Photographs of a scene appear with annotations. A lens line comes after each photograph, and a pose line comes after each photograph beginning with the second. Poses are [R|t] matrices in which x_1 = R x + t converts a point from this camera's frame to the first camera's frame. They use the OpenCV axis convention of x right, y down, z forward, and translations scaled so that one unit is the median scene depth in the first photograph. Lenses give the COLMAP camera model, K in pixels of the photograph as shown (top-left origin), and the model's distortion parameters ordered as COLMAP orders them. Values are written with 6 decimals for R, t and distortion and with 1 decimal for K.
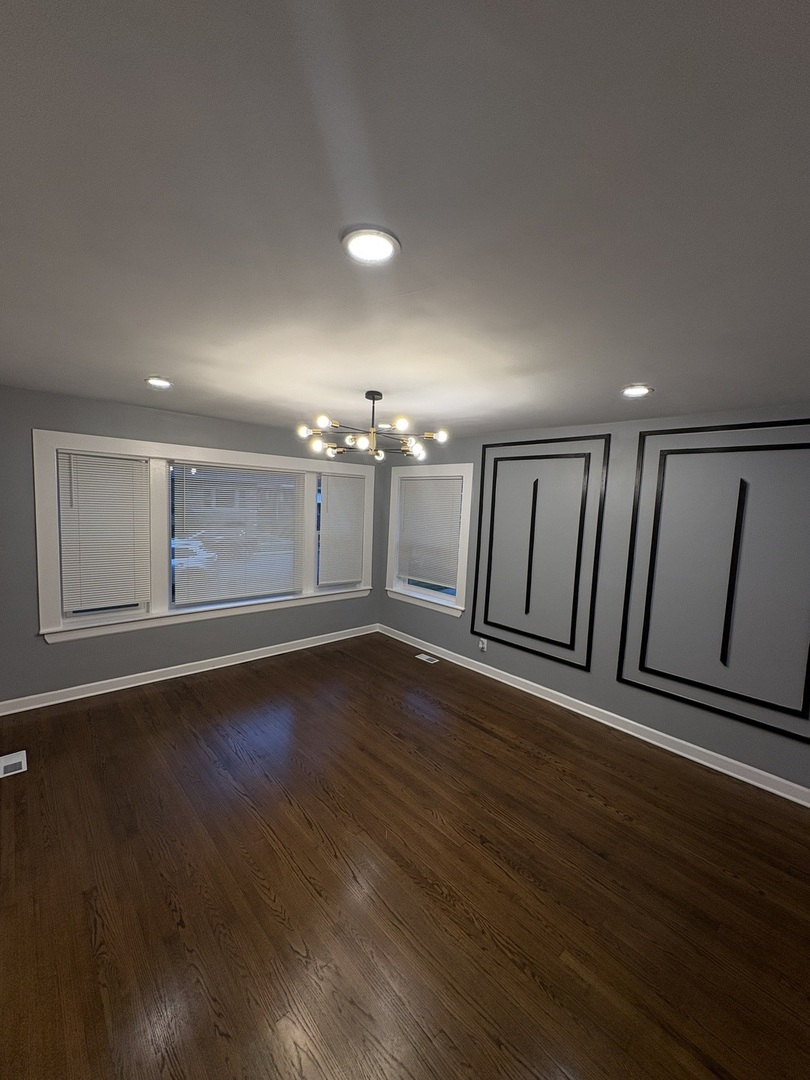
lens RADIAL K [[429.7, 0, 405.0], [0, 429.7, 540.0], [0, 0, 1]] dist [0.001187, -0.000182]
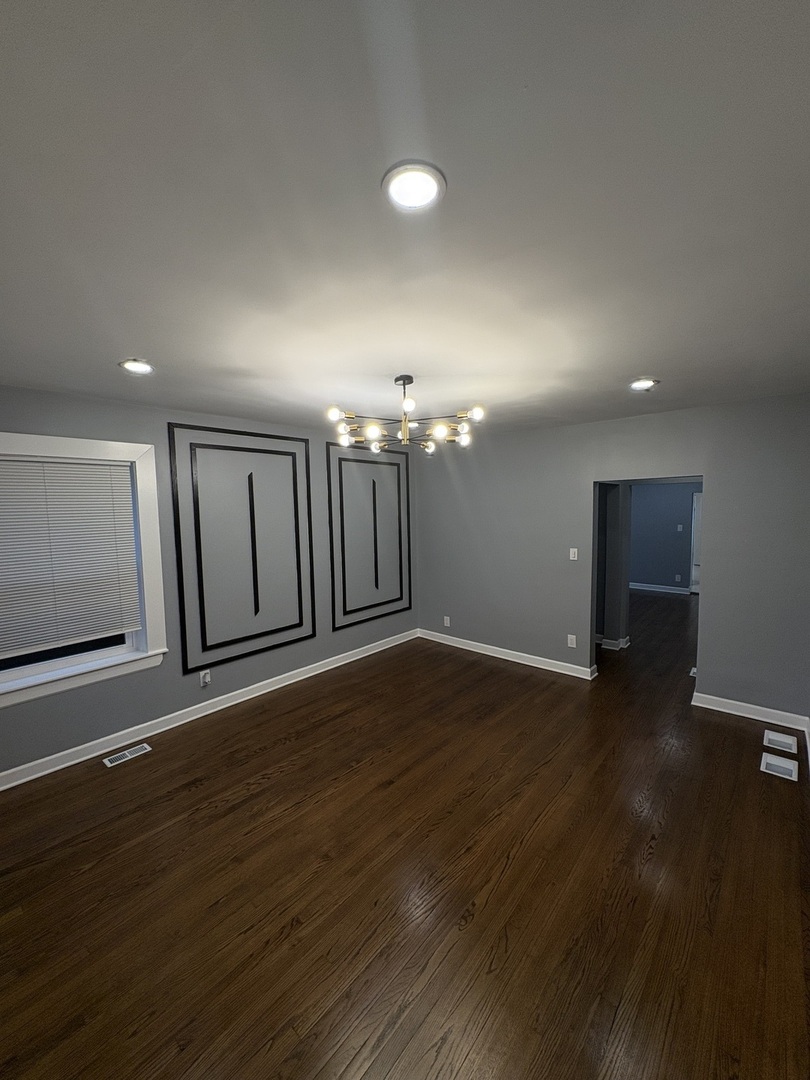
lens RADIAL K [[452.8, 0, 405.0], [0, 452.8, 540.0], [0, 0, 1]] dist [-0.003005, -0.000162]
pose [[-0.131366, -0.133959, 0.982241, -0.785668], [0.085779, 0.985576, 0.145886, -0.118998], [-0.987616, 0.103420, -0.117980, 0.842754]]
